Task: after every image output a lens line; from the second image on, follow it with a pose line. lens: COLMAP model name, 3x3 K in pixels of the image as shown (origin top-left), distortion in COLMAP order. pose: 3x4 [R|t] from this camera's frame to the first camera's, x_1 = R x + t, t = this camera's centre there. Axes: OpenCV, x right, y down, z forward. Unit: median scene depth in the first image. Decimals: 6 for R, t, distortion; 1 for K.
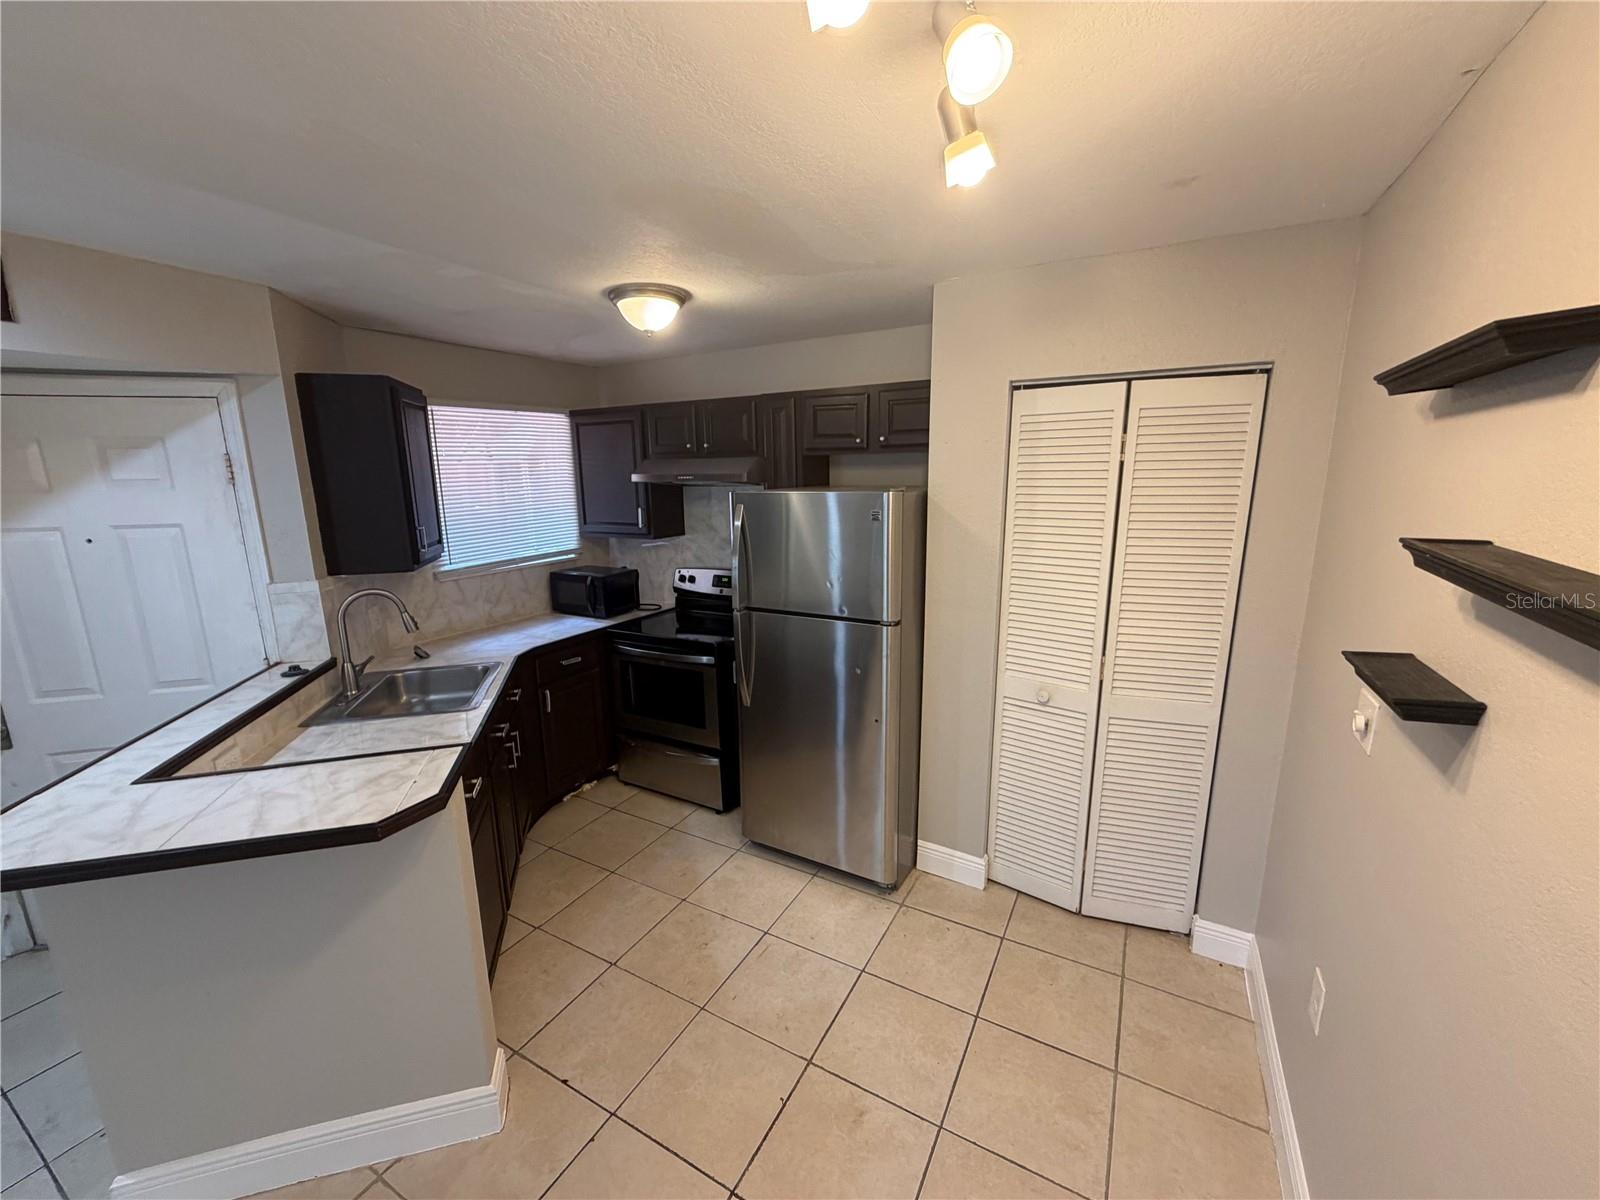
lens RADIAL K [[635.6, 0, 796.6], [0, 635.6, 601.5], [0, 0, 1]] dist [-0.001251, -0.000093]
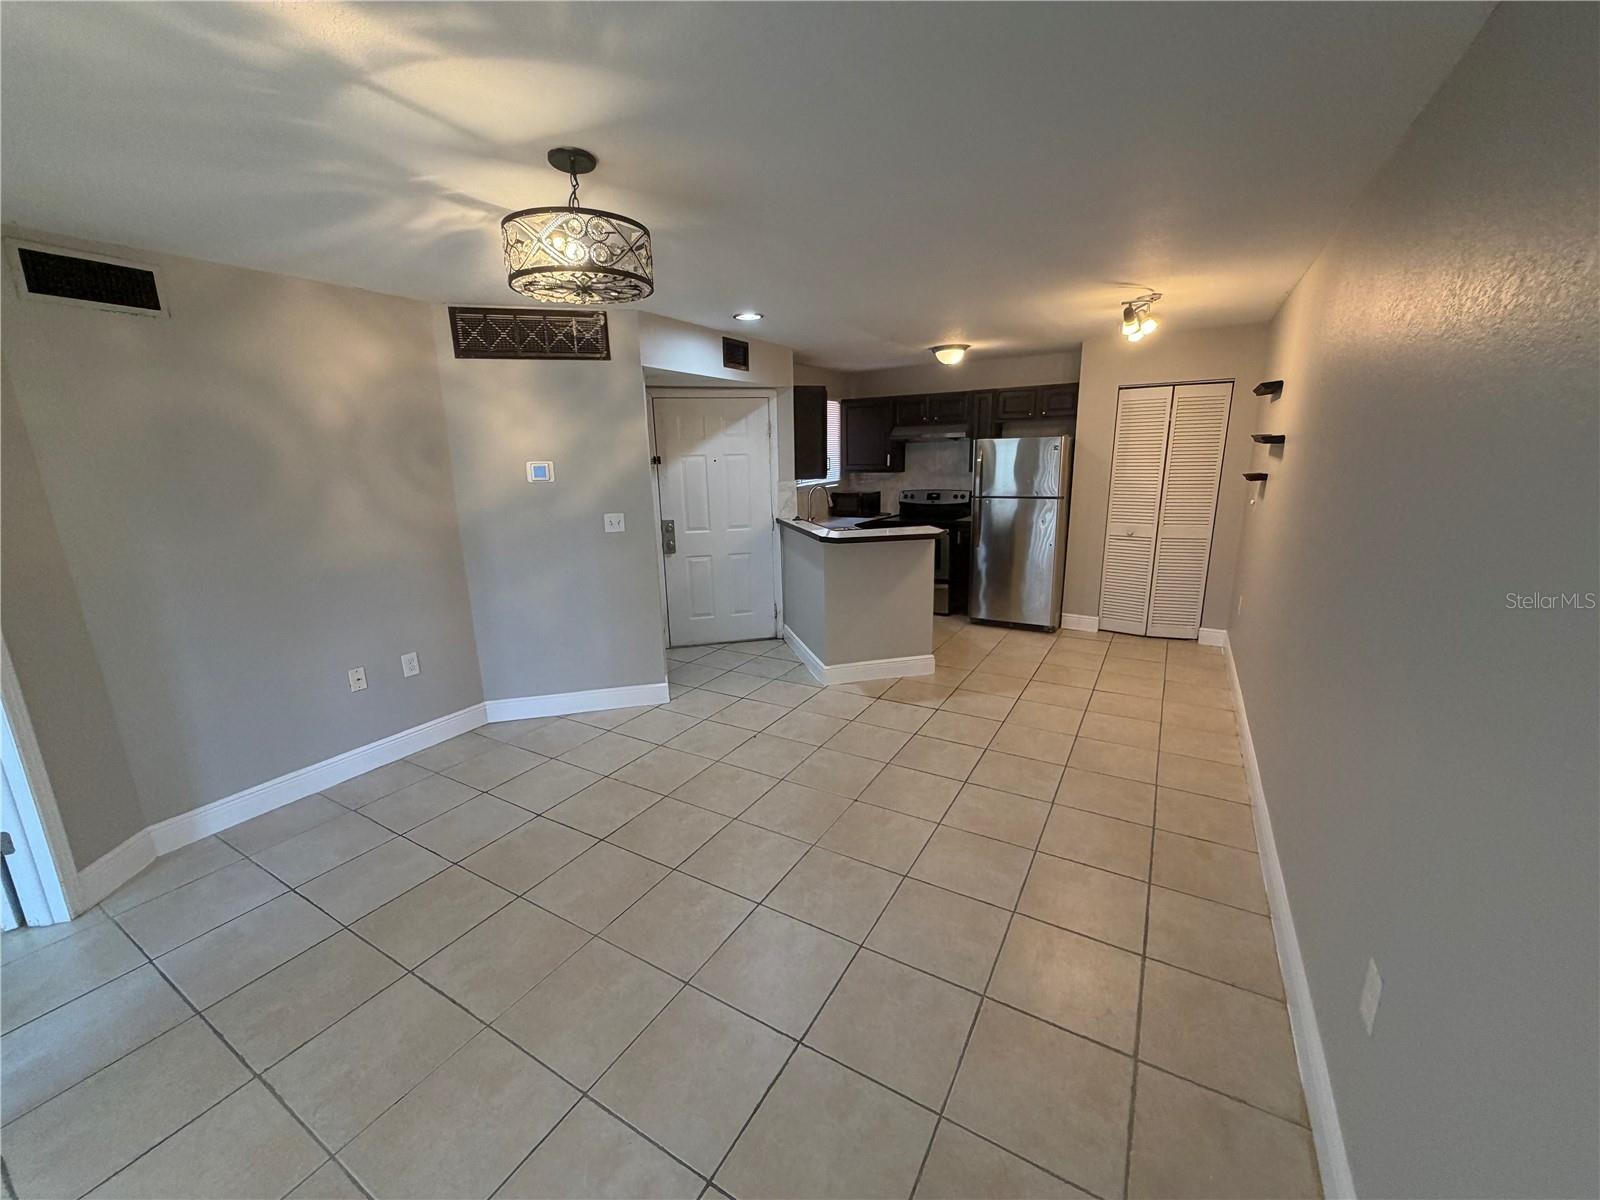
lens RADIAL K [[633.1, 0, 800.0], [0, 633.1, 600.0], [0, 0, 1]] dist [0.002088, -0.000391]
pose [[0.999608, -0.003041, -0.027829, -0.658298], [0.003783, 0.999638, 0.026620, 0.311240], [0.027738, -0.026715, 0.999258, -1.160640]]
